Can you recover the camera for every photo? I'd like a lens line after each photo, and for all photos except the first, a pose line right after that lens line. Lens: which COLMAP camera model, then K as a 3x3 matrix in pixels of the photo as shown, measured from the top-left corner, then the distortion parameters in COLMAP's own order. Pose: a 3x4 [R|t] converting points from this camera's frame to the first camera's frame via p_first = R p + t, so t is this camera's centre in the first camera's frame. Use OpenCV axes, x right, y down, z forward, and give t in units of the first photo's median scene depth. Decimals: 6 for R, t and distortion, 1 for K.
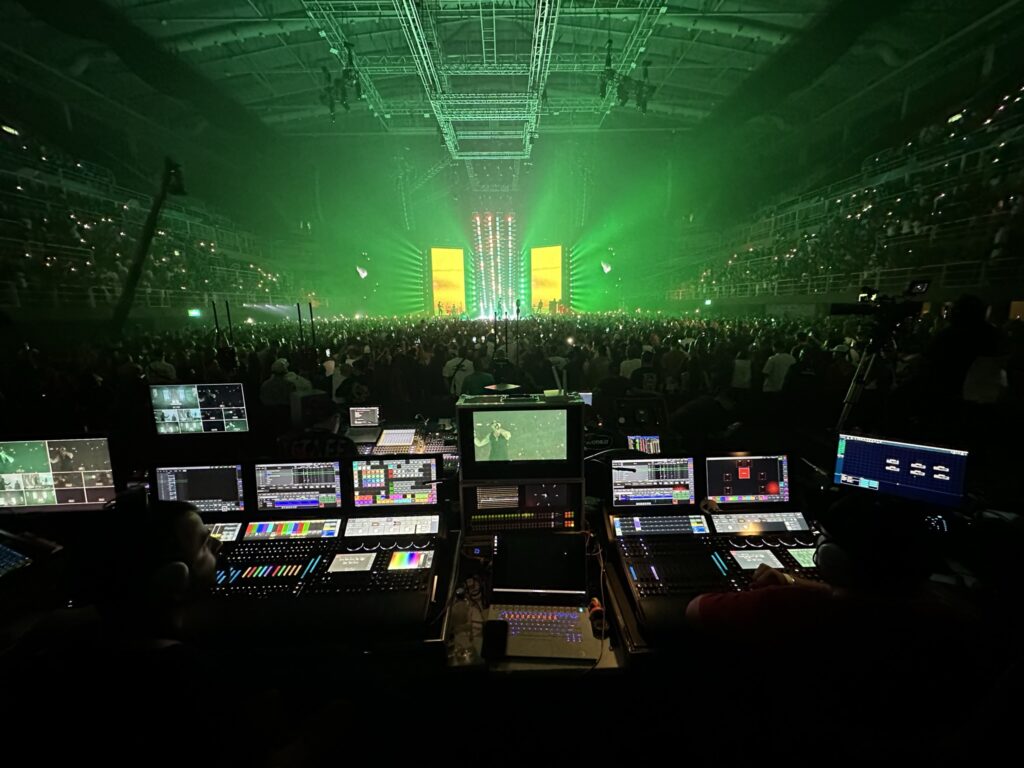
lens RADIAL K [[405.0, 0, 512.0], [0, 405.0, 384.0], [0, 0, 1]] dist [-0.000744, 0.000058]
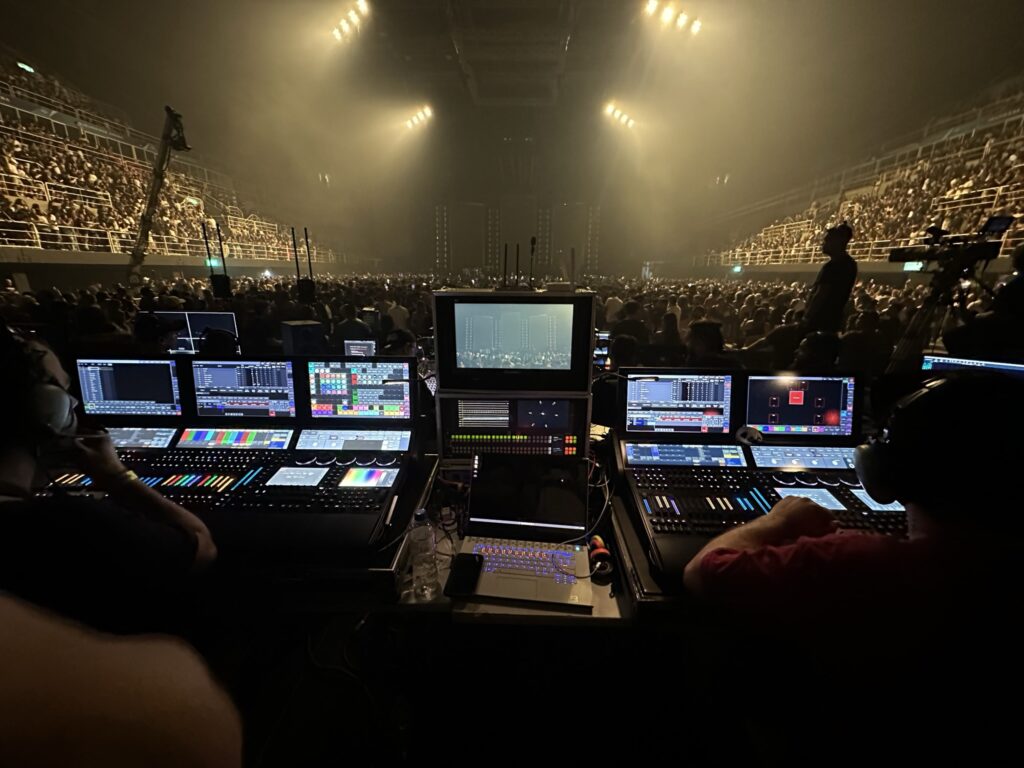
lens RADIAL K [[405.0, 0, 512.0], [0, 405.0, 384.0], [0, 0, 1]] dist [-0.000744, 0.000058]
pose [[0.998438, 0.041450, -0.037472, 0.051319], [-0.038109, 0.995579, 0.085851, 0.152359], [0.040865, -0.084289, 0.995603, 0.202193]]
